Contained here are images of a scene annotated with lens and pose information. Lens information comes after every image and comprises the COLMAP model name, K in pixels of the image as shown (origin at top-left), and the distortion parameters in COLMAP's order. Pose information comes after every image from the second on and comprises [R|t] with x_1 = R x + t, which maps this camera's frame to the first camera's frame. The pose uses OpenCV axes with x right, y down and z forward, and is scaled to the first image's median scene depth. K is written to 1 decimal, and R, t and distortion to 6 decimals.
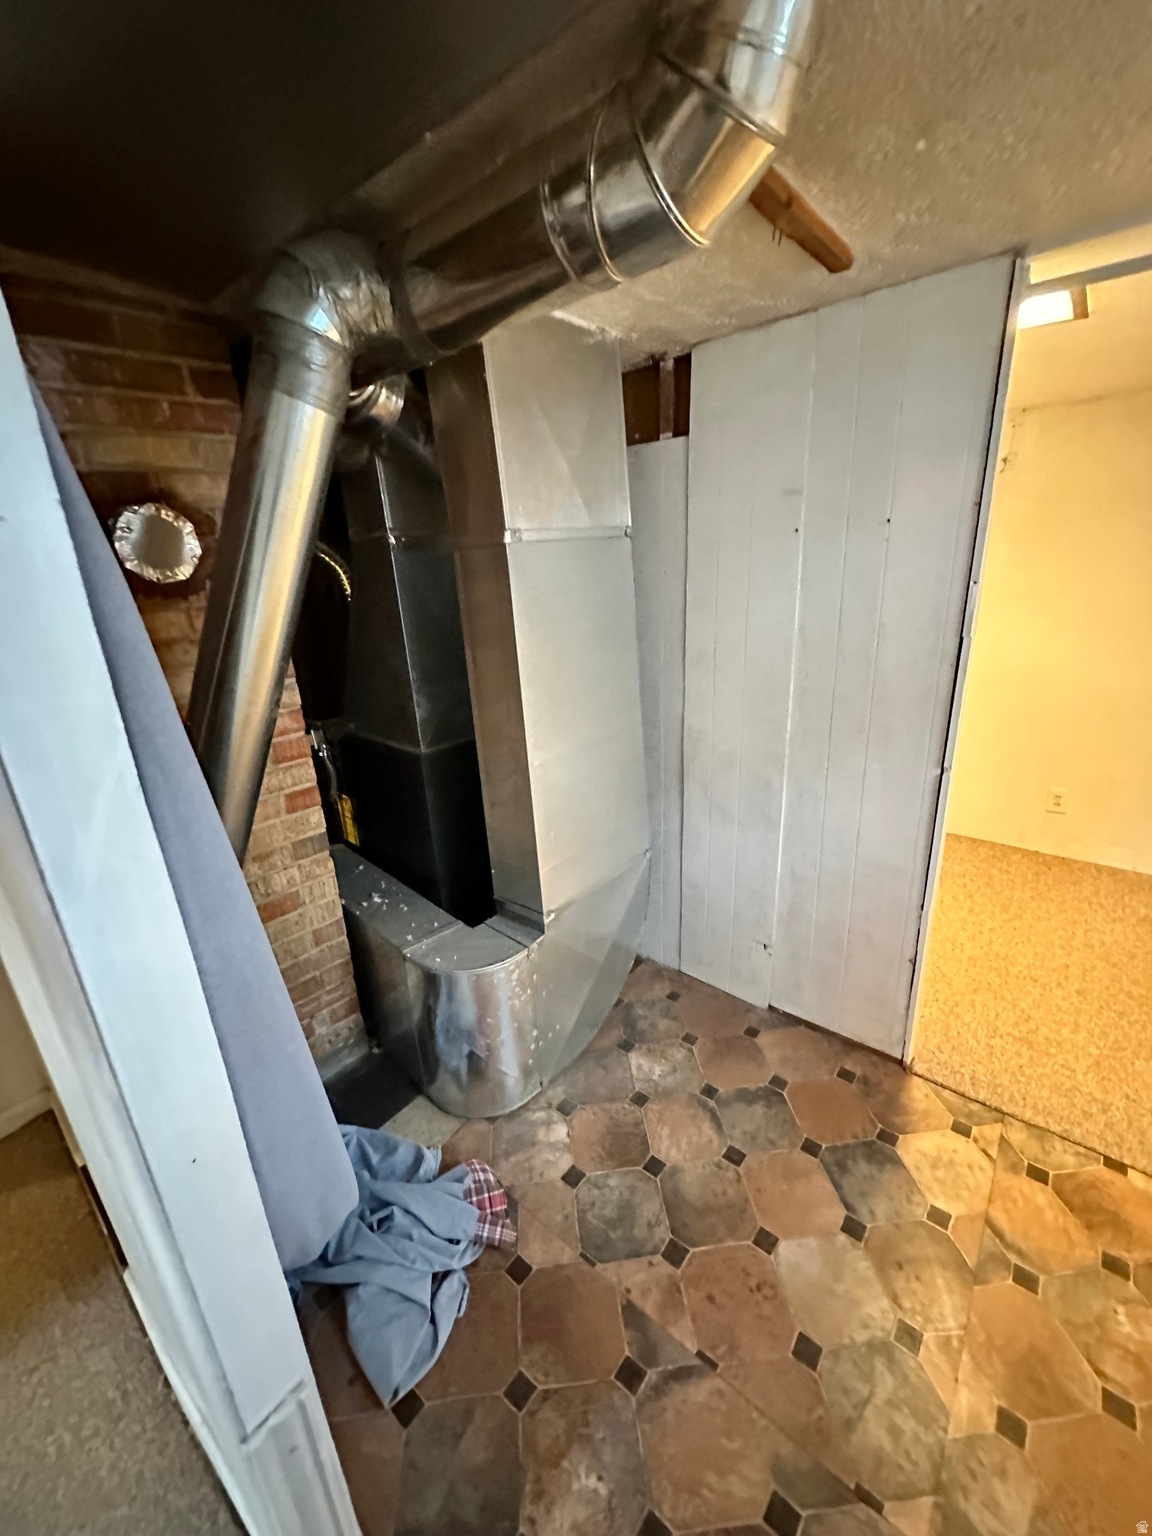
lens RADIAL K [[610.2, 0, 578.3], [0, 610.2, 765.8], [0, 0, 1]] dist [-0.006094, 0.000793]
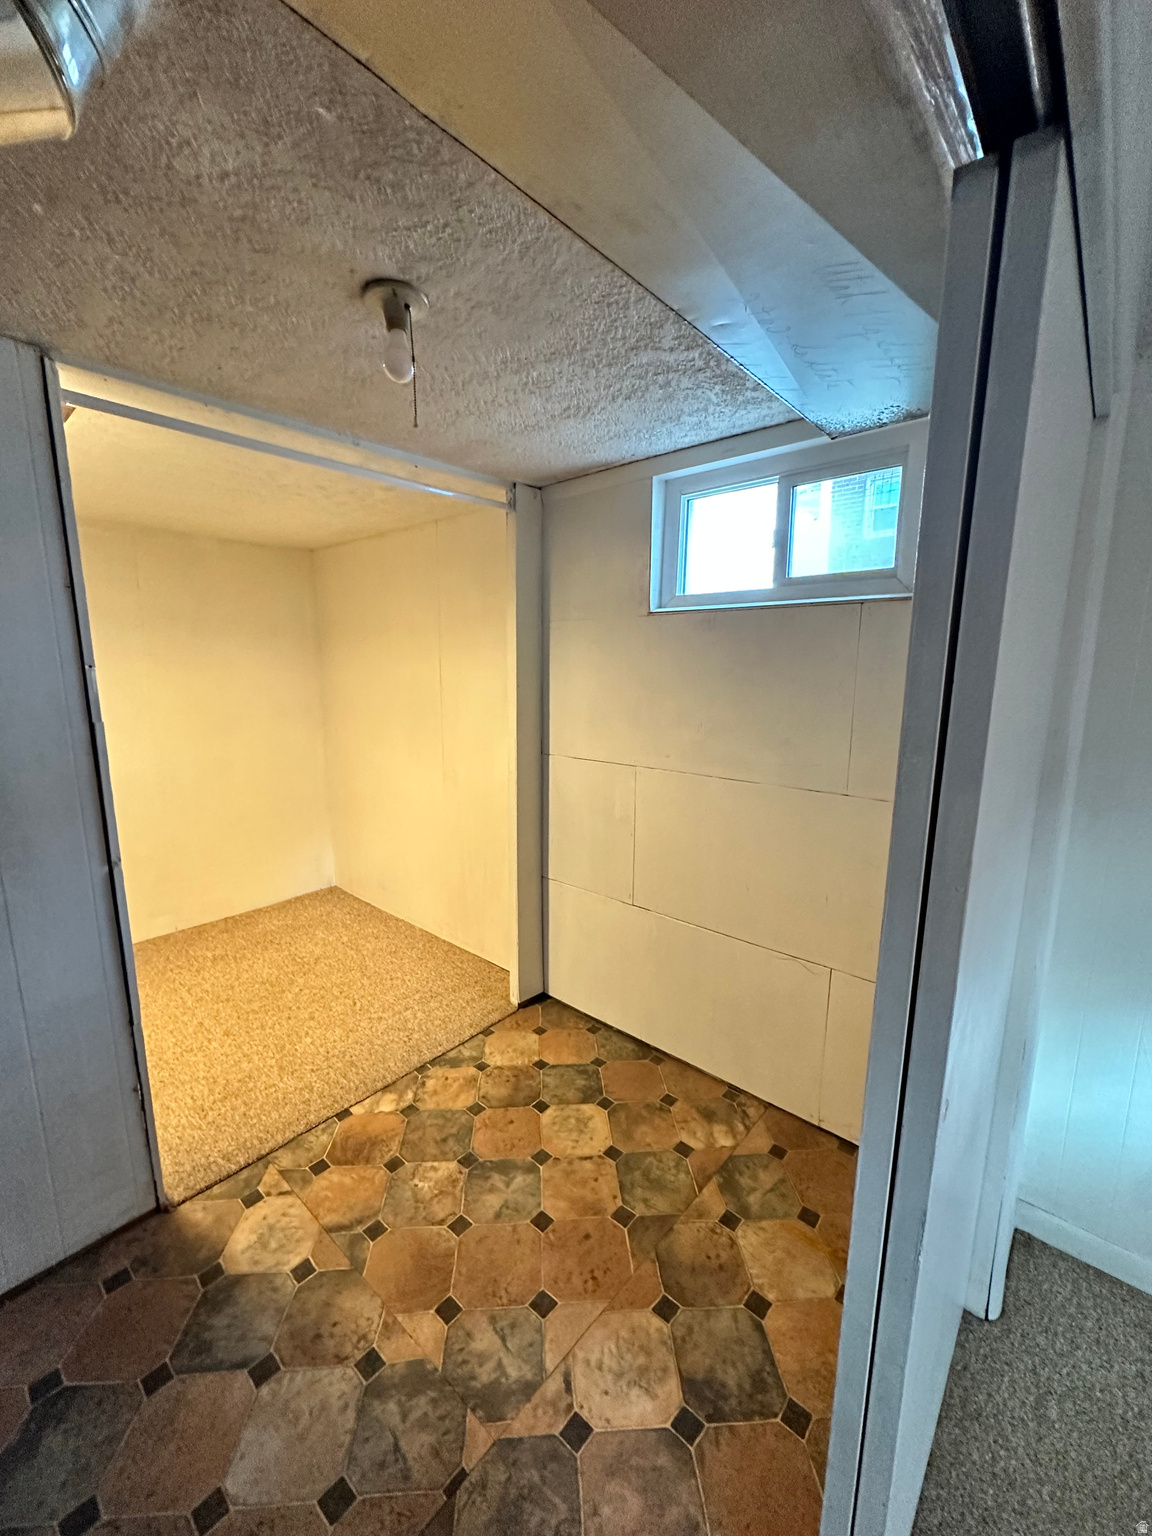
lens RADIAL K [[610.2, 0, 576.9], [0, 610.2, 767.1], [0, 0, 1]] dist [-0.006094, 0.000793]
pose [[0.030334, -0.126290, 0.991529, -0.266623], [0.310643, 0.944054, 0.110739, -0.016639], [-0.950043, 0.304652, 0.067868, 0.224182]]
